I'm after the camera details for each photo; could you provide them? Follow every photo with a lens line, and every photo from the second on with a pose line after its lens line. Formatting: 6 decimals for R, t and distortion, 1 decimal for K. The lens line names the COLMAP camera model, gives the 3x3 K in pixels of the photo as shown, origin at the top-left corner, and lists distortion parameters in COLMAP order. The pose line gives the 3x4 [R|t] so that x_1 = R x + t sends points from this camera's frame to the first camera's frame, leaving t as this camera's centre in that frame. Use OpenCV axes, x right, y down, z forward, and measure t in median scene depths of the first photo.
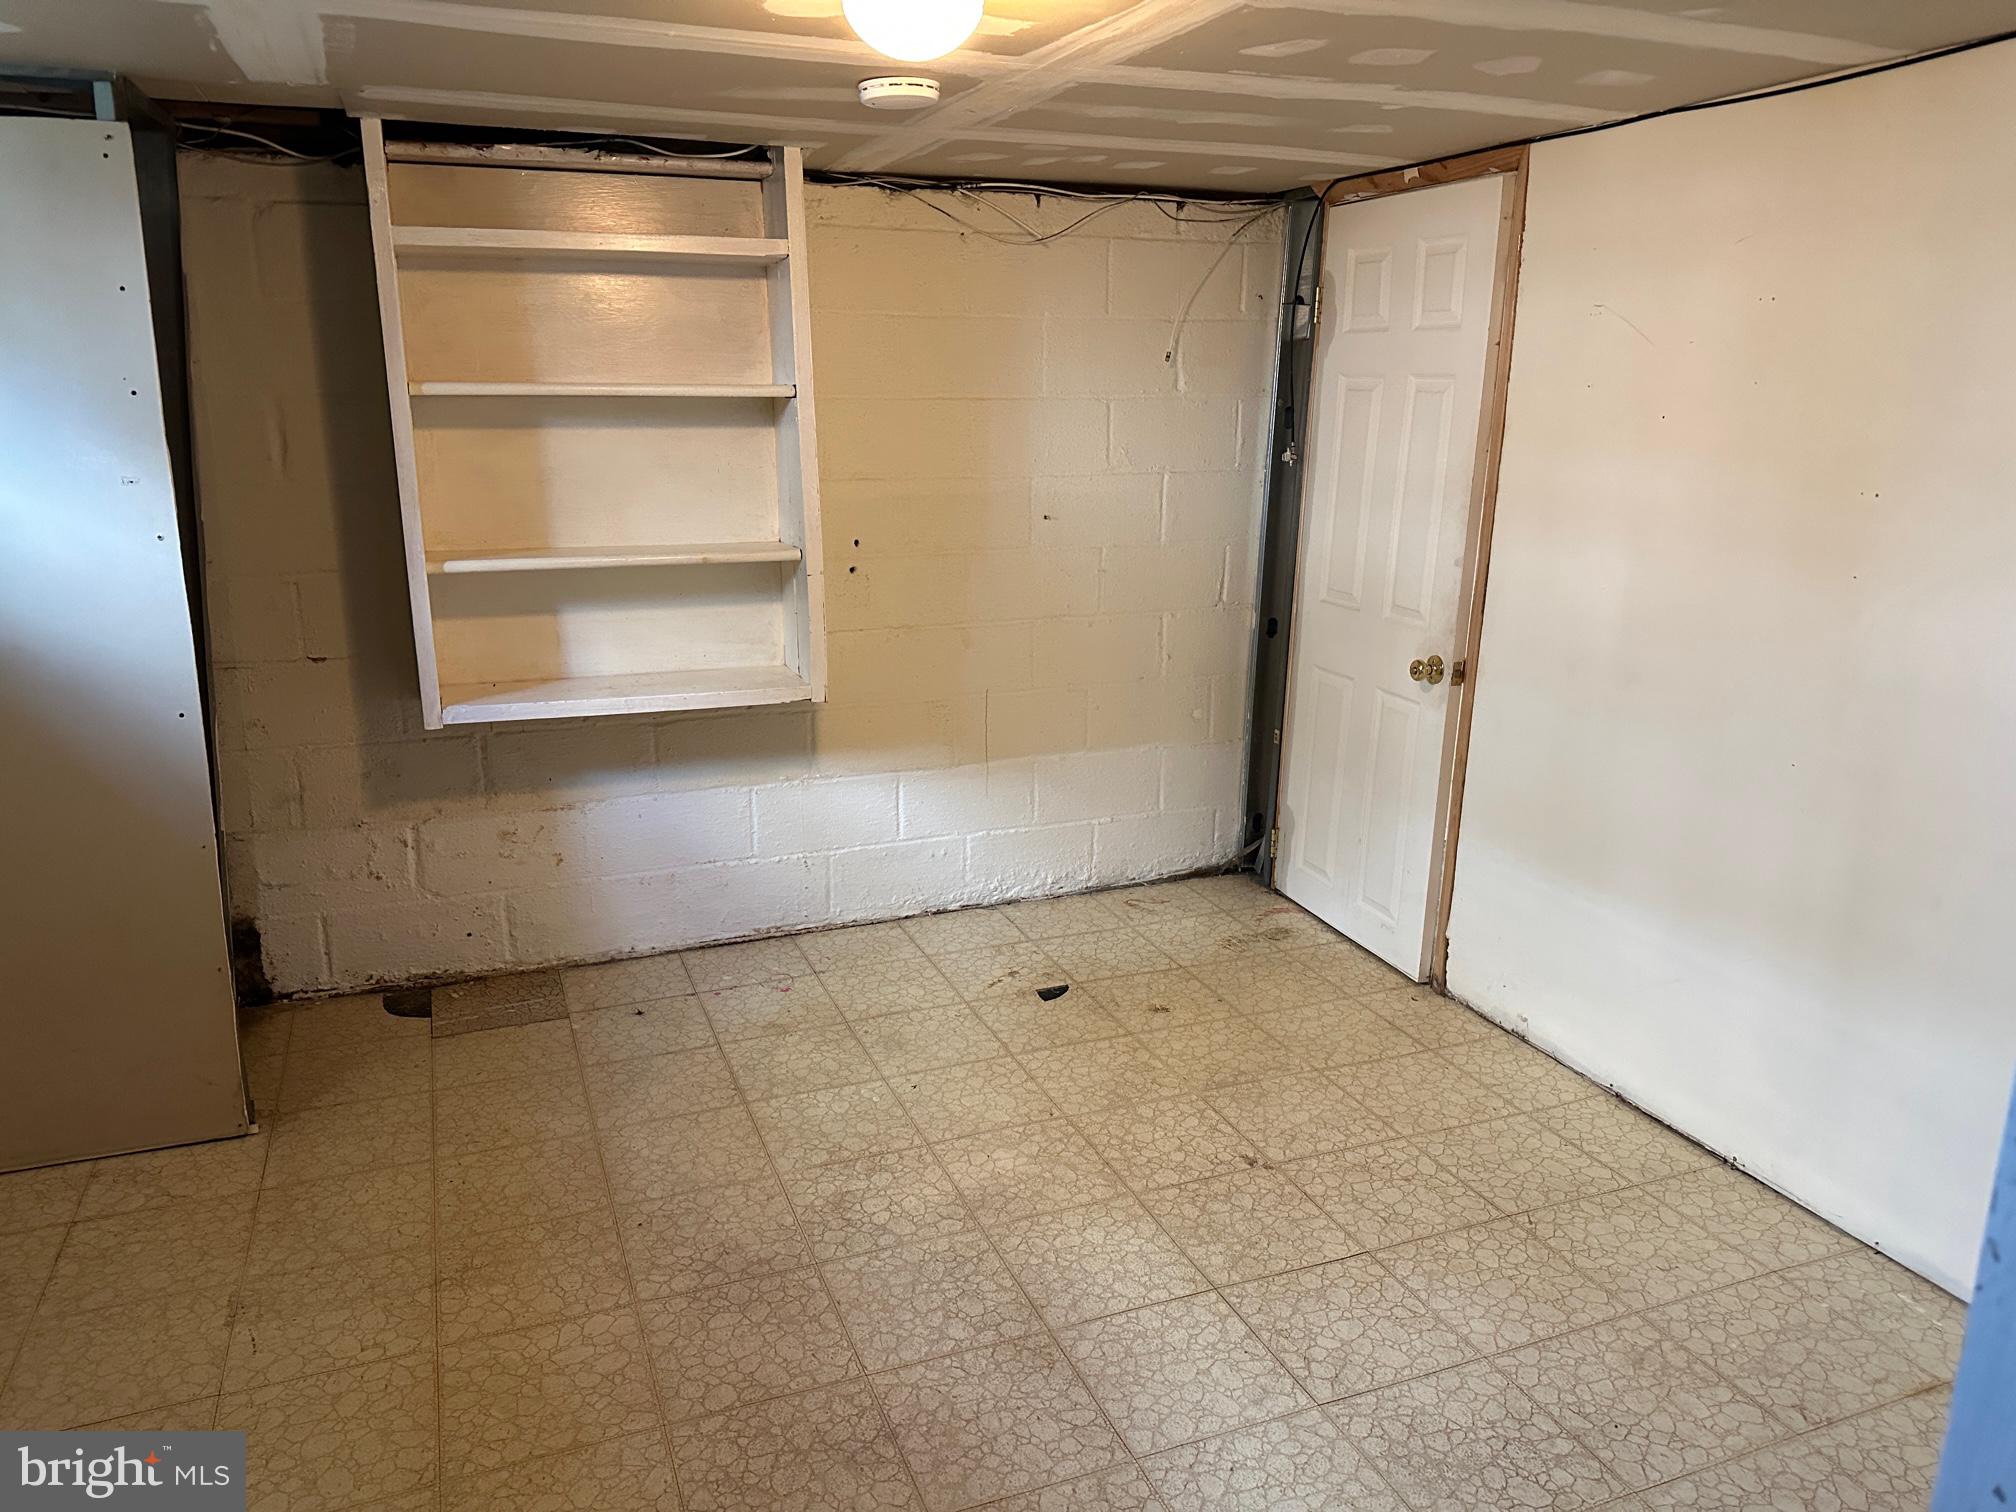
lens RADIAL K [[1415.0, 0, 1008.0], [0, 1415.0, 756.0], [0, 0, 1]] dist [0.102879, -0.144419]
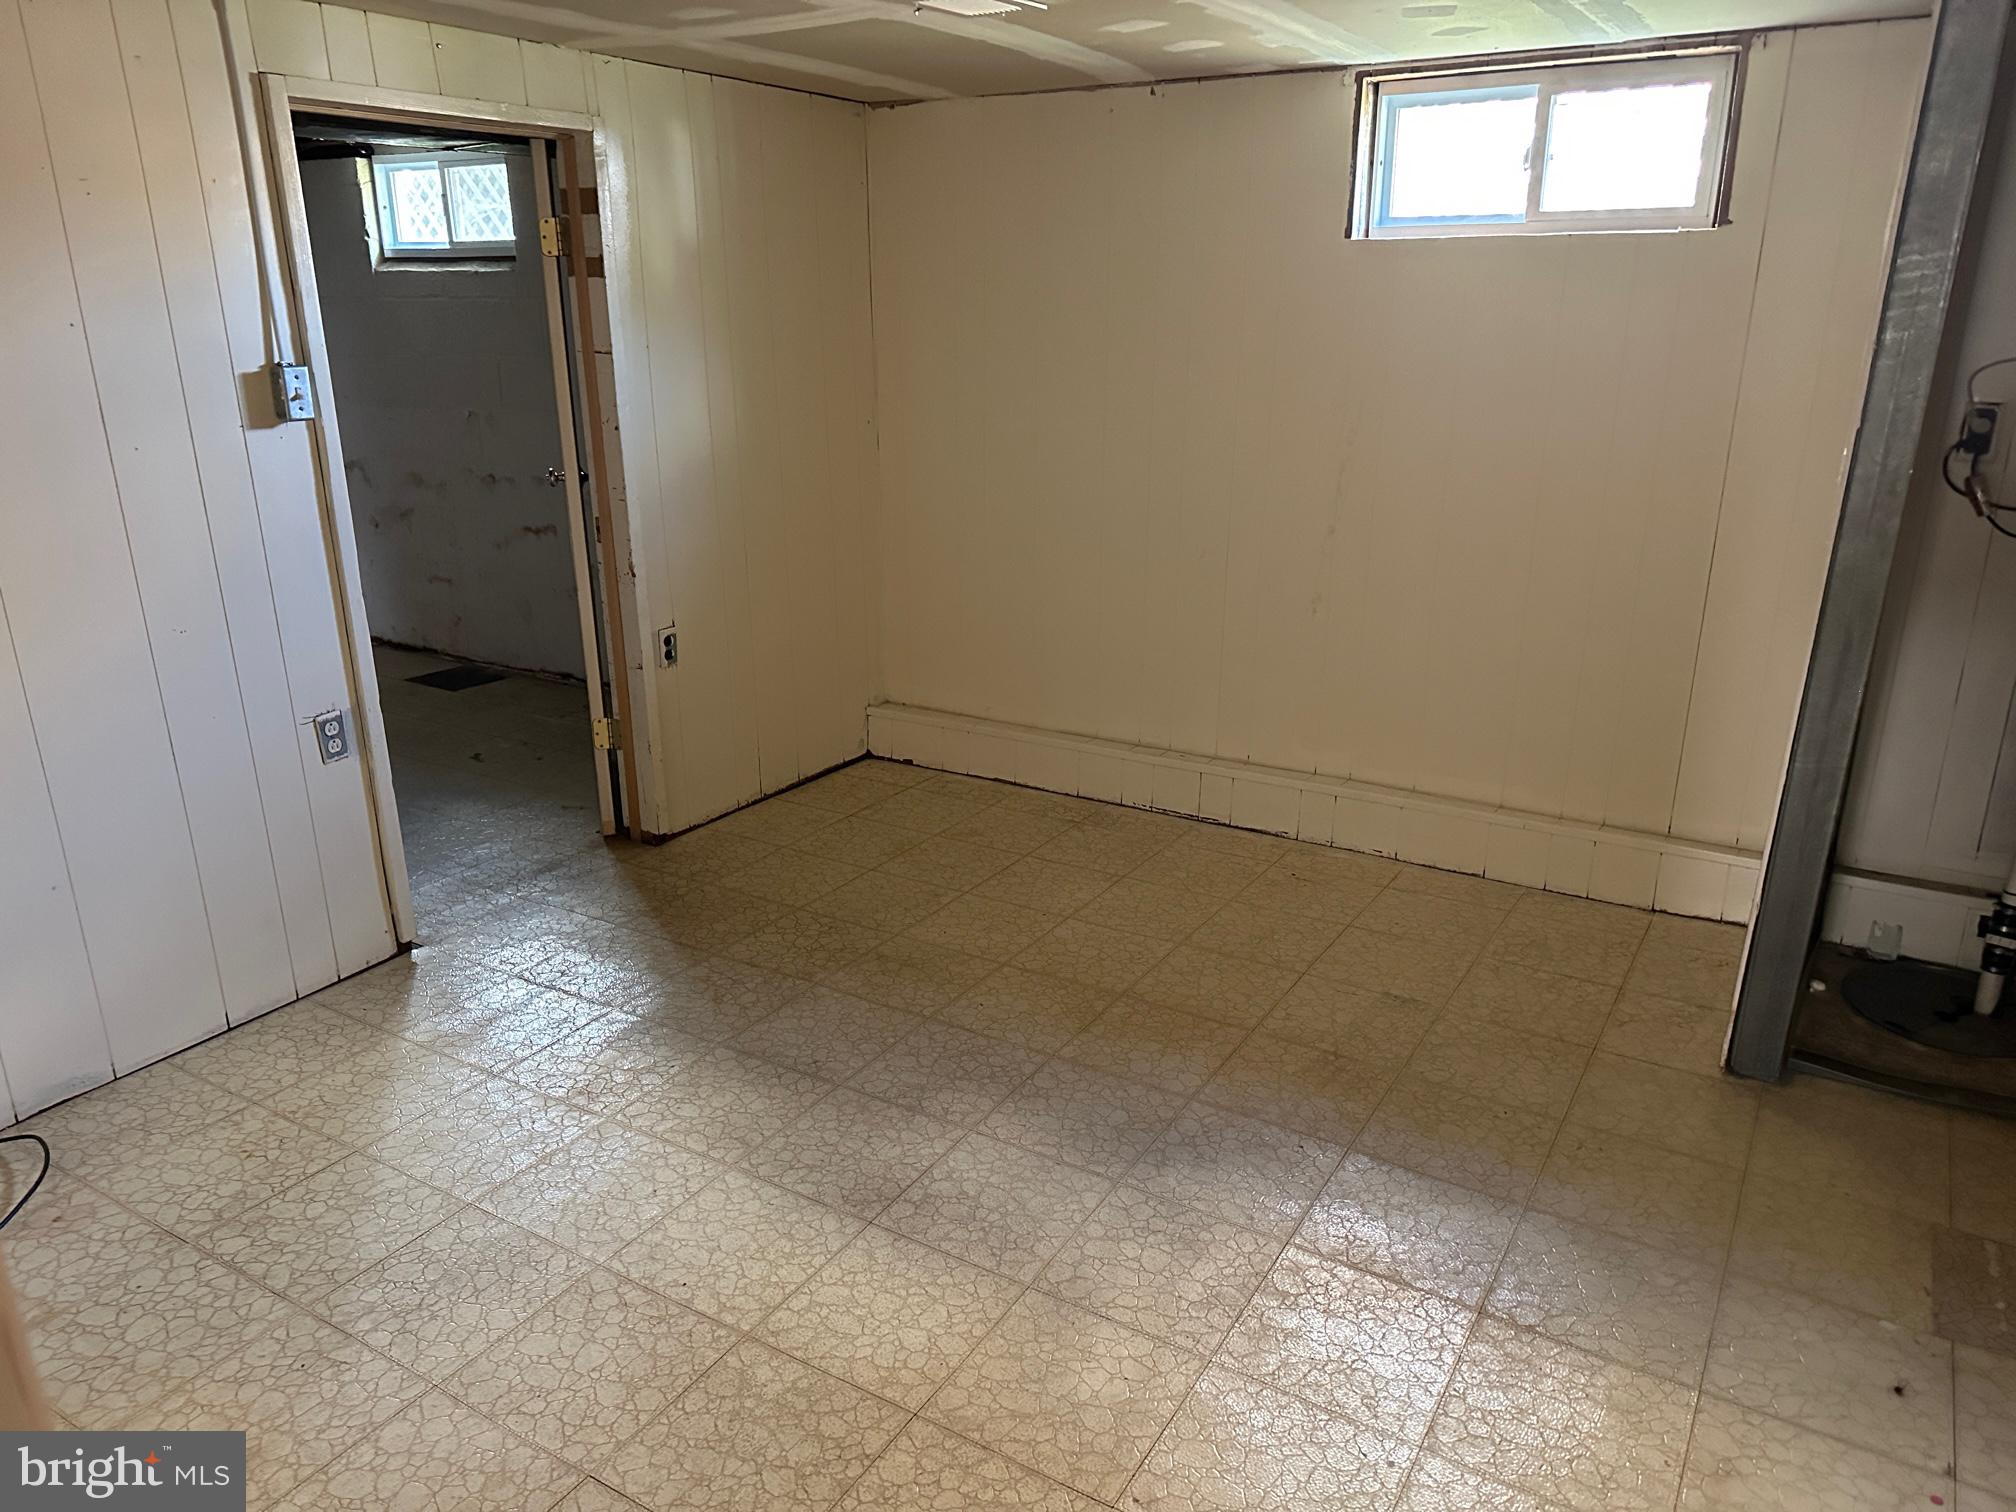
lens RADIAL K [[1415.0, 0, 1008.0], [0, 1415.0, 756.0], [0, 0, 1]] dist [0.102879, -0.144419]
pose [[-0.798732, 0.191097, -0.570534, 0.466029], [-0.153261, 0.852330, 0.500044, -0.409156], [0.581840, 0.486842, -0.651496, 1.542501]]
